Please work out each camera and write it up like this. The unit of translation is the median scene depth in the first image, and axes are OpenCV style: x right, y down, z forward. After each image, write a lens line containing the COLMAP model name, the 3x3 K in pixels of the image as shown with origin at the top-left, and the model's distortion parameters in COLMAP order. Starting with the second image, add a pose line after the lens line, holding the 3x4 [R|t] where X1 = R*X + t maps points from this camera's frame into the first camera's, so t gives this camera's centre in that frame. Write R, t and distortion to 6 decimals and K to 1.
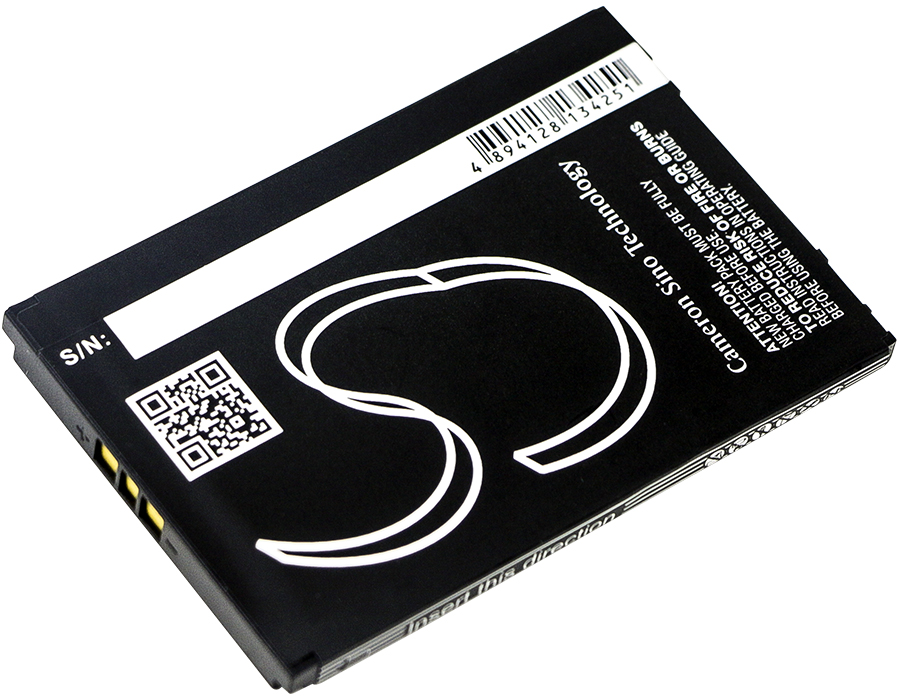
lens RADIAL K [[5236.3, 0, 508.7], [0, 5236.3, 350.2], [0, 0, 1]] dist [0.012926, 1.422255]
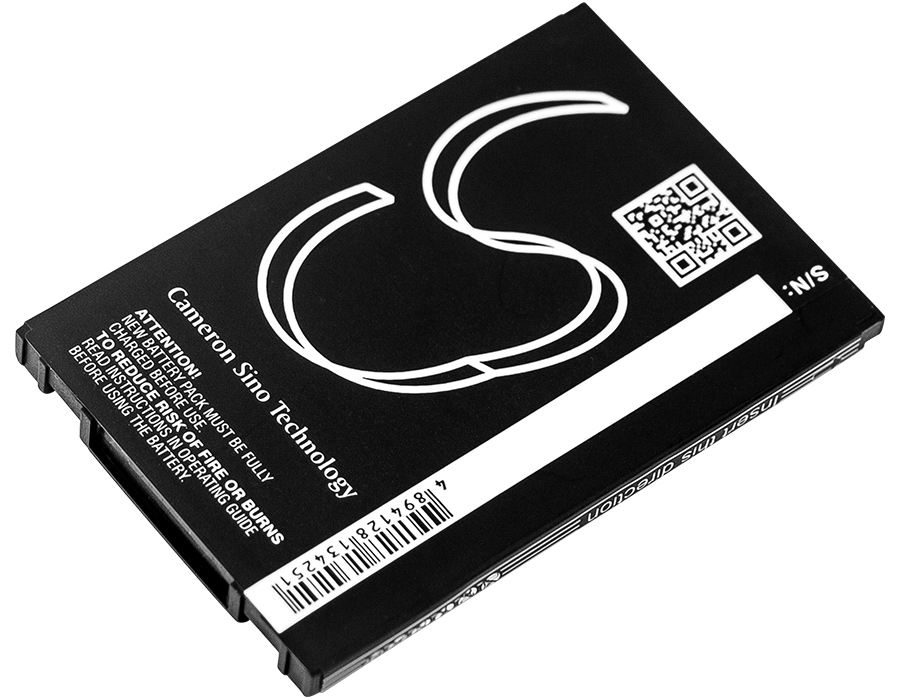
lens RADIAL K [[5236.3, 0, 508.7], [0, 5236.3, 350.2], [0, 0, 1]] dist [0.012926, 1.422255]
pose [[-0.979628, -0.068350, -0.188834, 0.170880], [-0.138747, -0.449443, 0.882468, -0.903729], [-0.145186, 0.890690, 0.430804, 0.554898]]
